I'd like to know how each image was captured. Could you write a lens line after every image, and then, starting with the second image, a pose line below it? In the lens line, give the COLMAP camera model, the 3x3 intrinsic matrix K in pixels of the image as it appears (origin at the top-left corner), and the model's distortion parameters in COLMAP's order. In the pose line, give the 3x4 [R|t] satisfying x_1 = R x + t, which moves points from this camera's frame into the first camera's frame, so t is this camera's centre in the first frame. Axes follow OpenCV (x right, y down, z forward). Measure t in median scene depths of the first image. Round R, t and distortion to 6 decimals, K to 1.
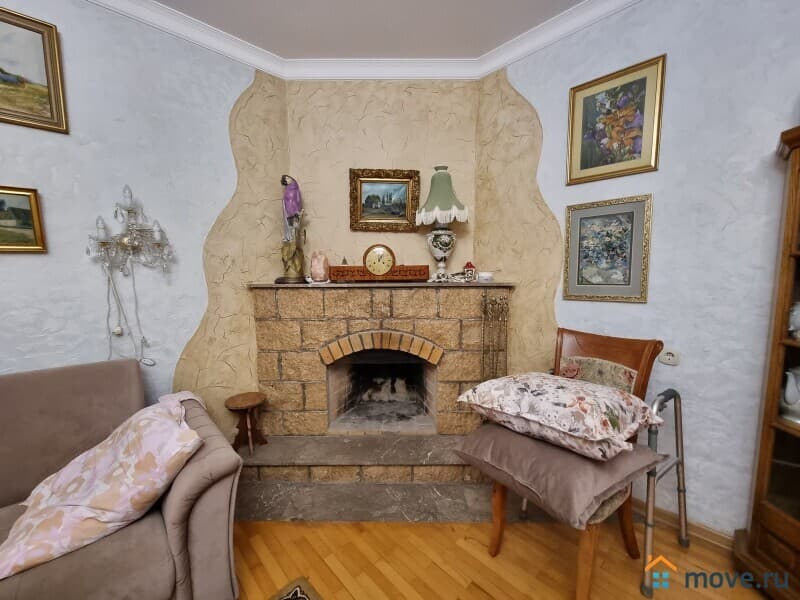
lens RADIAL K [[330.9, 0, 401.3], [0, 330.9, 305.9], [0, 0, 1]] dist [-0.000876, 0.000287]
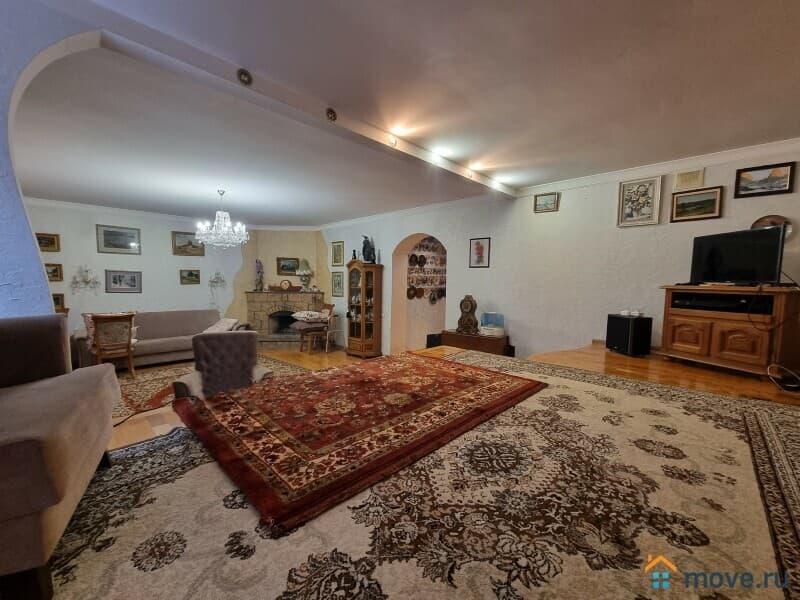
lens RADIAL K [[330.9, 0, 398.8], [0, 330.9, 299.8], [0, 0, 1]] dist [-0.000876, 0.000287]
pose [[0.999800, 0.015195, 0.013014, 1.037219], [-0.014747, 0.999318, -0.033854, 0.111156], [-0.013519, 0.033655, 0.999342, -2.336596]]
